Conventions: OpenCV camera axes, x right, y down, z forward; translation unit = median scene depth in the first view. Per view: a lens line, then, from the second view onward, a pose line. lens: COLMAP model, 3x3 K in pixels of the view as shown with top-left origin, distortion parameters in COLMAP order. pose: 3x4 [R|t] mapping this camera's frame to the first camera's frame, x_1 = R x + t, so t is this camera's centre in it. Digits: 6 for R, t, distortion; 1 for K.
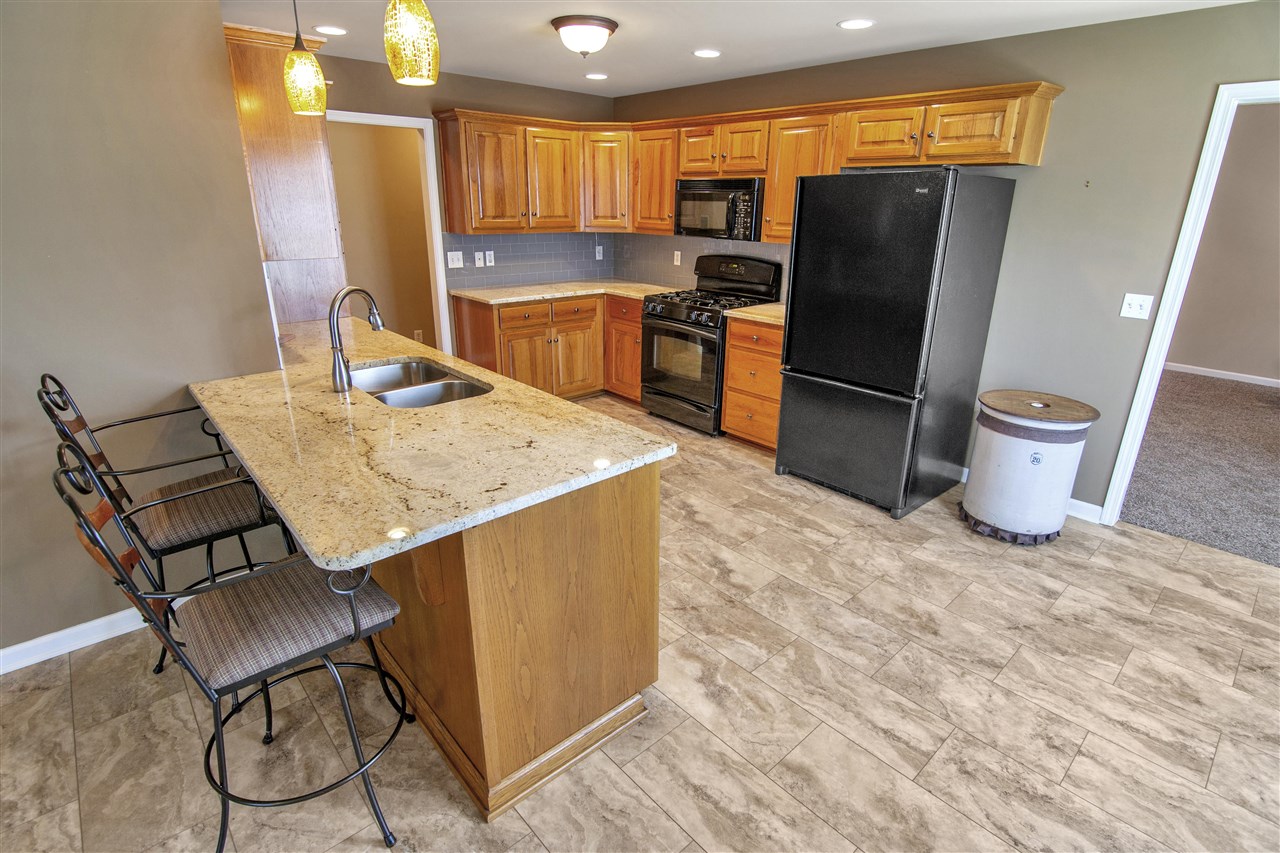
lens RADIAL K [[625.0, 0, 640.5], [0, 625.0, 423.2], [0, 0, 1]] dist [-0.014335, -0.005907]
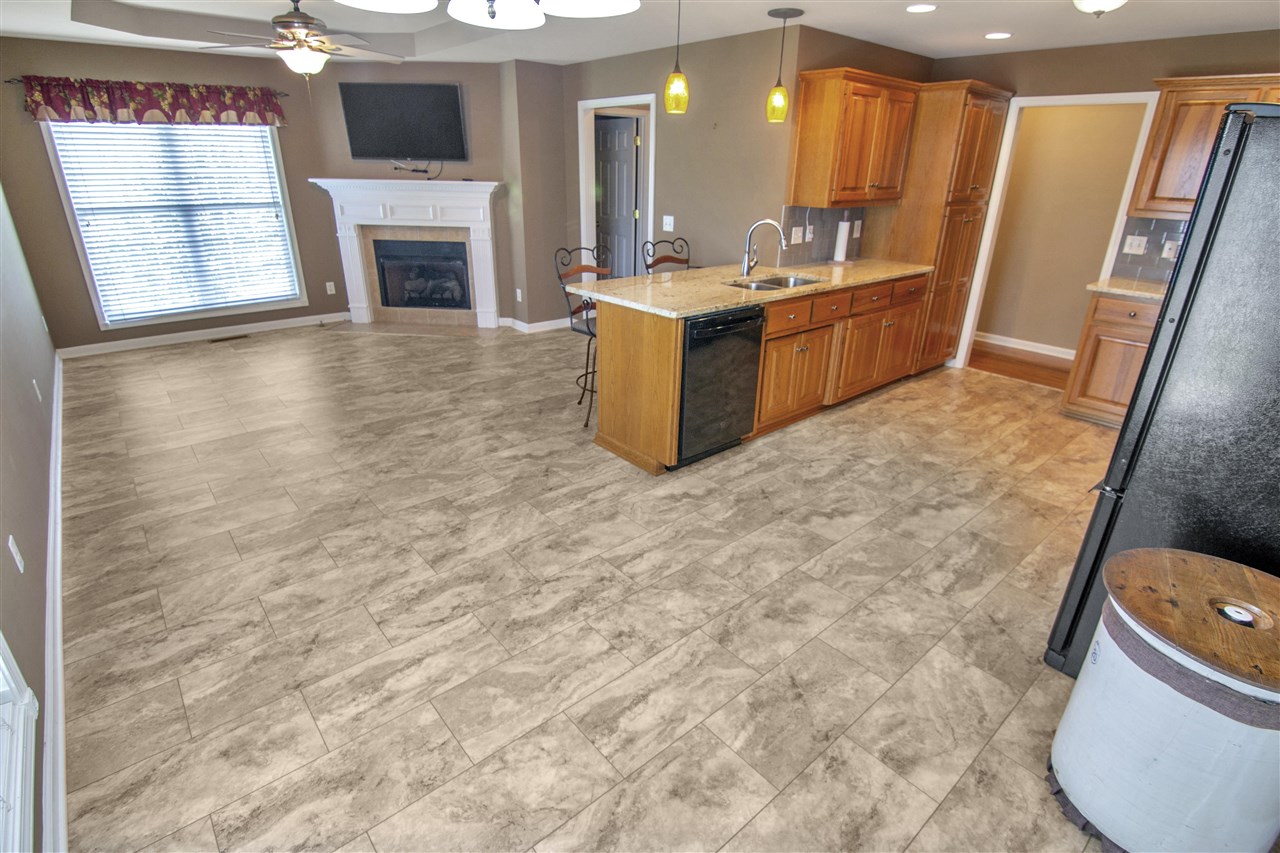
lens RADIAL K [[625.0, 0, 642.4], [0, 625.0, 427.6], [0, 0, 1]] dist [-0.014335, -0.005907]
pose [[-0.022518, 0.368549, -0.929335, 1.297123], [-0.350235, 0.867755, 0.352614, -0.194588], [0.936391, 0.333426, 0.109538, 0.624883]]
